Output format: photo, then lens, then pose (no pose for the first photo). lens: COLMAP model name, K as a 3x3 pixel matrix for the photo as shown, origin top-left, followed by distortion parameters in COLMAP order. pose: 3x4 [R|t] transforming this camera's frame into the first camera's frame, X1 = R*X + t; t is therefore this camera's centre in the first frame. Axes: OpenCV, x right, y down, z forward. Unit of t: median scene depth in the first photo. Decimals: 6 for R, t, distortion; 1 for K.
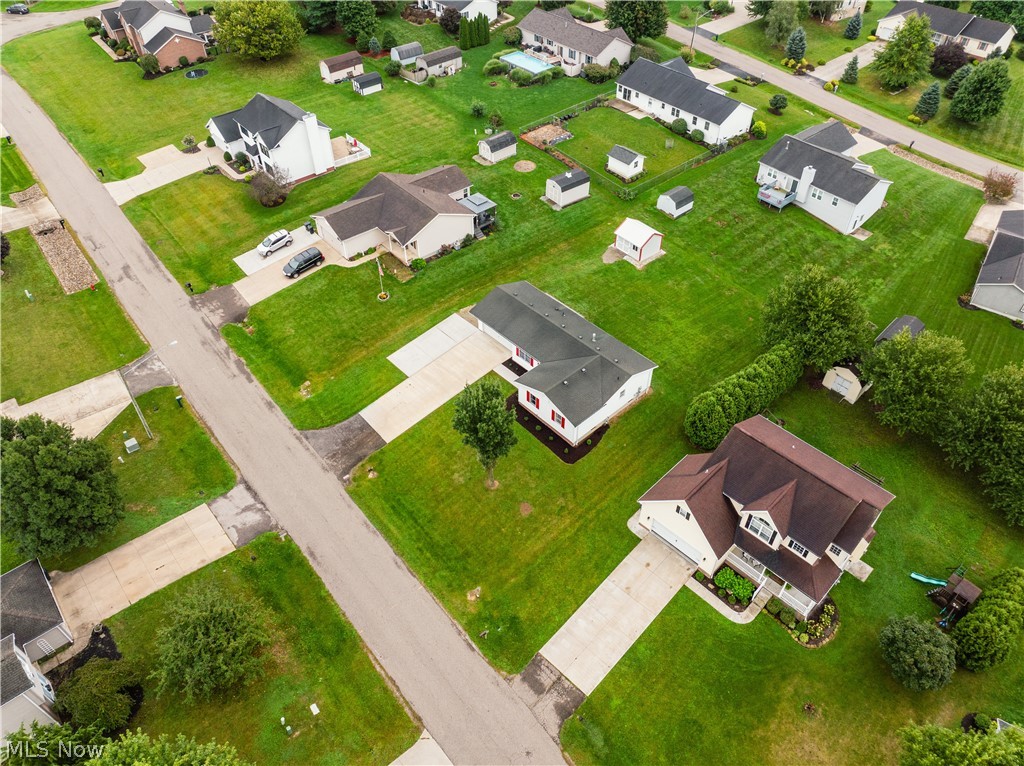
lens RADIAL K [[716.9, 0, 512.7], [0, 716.9, 380.3], [0, 0, 1]] dist [-0.038063, -0.002266]
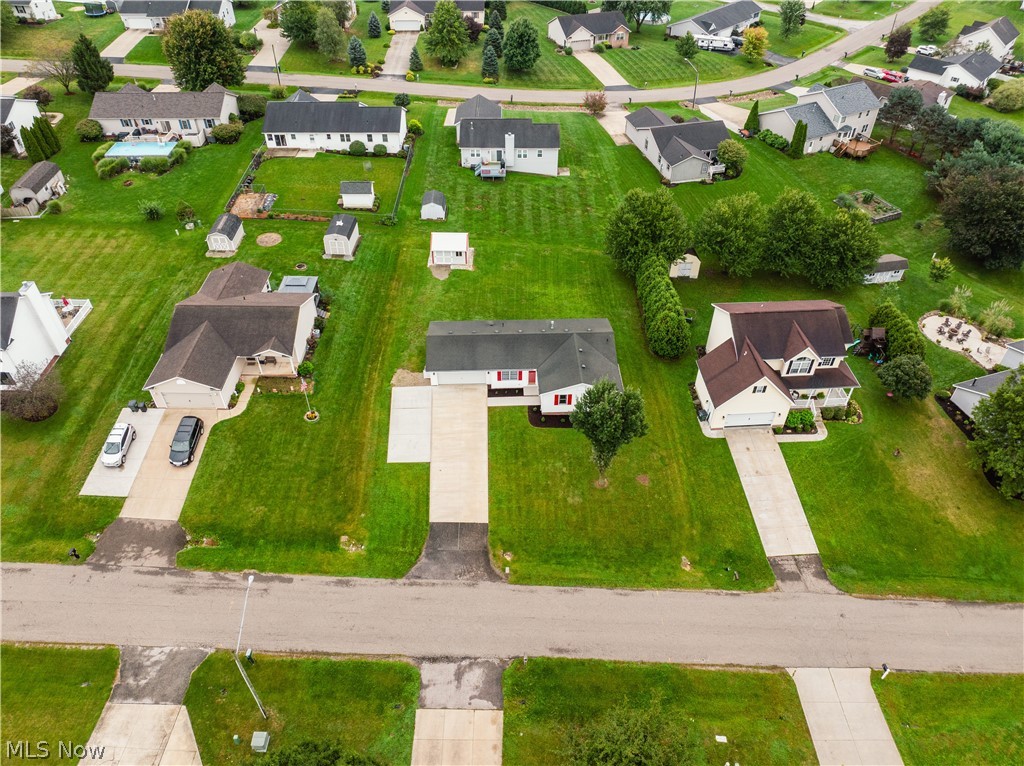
lens RADIAL K [[716.9, 0, 509.5], [0, 716.9, 386.3], [0, 0, 1]] dist [-0.038063, -0.002266]
pose [[0.651886, -0.507166, 0.563762, -0.455815], [0.524196, 0.838591, 0.148269, -0.139866], [-0.547963, 0.198867, 0.812520, 0.163594]]
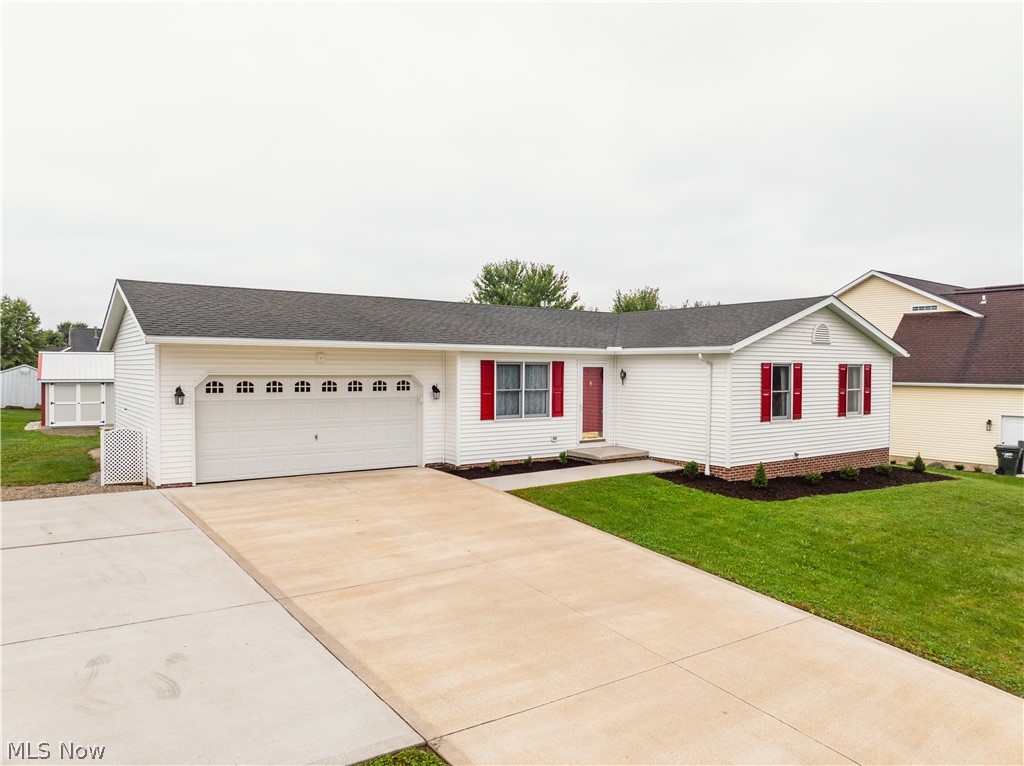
lens RADIAL K [[716.9, 0, 505.1], [0, 716.9, 381.9], [0, 0, 1]] dist [-0.038063, -0.002266]
pose [[0.125505, 0.002807, 0.992089, -0.175731], [0.688211, 0.720019, -0.089099, -0.012494], [-0.714573, 0.693949, 0.088434, 0.830734]]
